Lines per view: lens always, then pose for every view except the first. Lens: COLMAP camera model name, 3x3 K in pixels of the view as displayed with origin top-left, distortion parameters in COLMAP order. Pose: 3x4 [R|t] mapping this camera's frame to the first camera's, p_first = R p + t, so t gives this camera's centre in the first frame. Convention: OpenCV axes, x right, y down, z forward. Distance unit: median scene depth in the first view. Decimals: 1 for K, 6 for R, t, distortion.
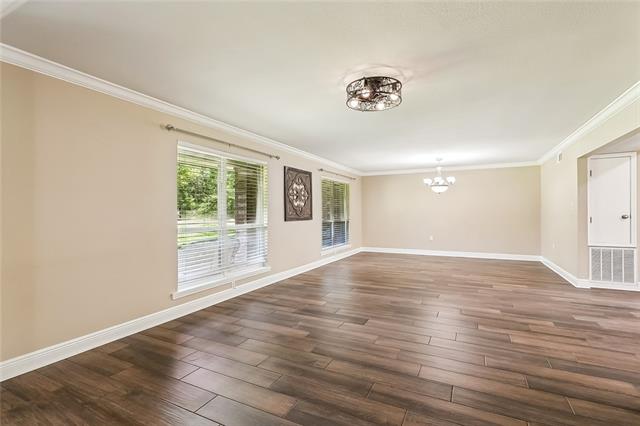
lens RADIAL K [[303.4, 0, 320.9], [0, 303.4, 213.2], [0, 0, 1]] dist [-0.001001, 0.000268]
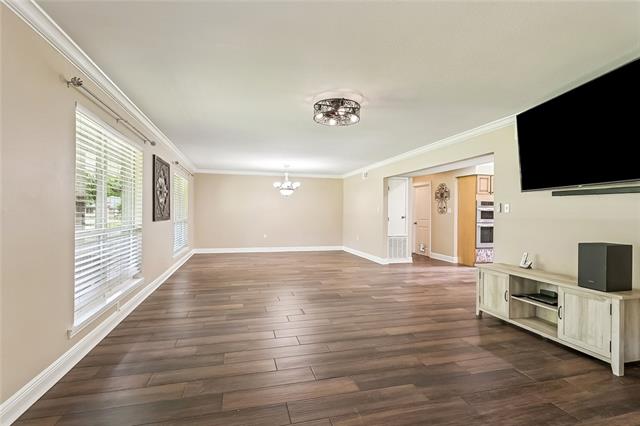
lens RADIAL K [[303.4, 0, 321.8], [0, 303.4, 213.2], [0, 0, 1]] dist [-0.001001, 0.000268]
pose [[0.744295, 0.011402, 0.667753, -0.373557], [-0.011370, 0.999926, -0.004400, 0.003343], [-0.667754, -0.004317, 0.744370, 0.092423]]
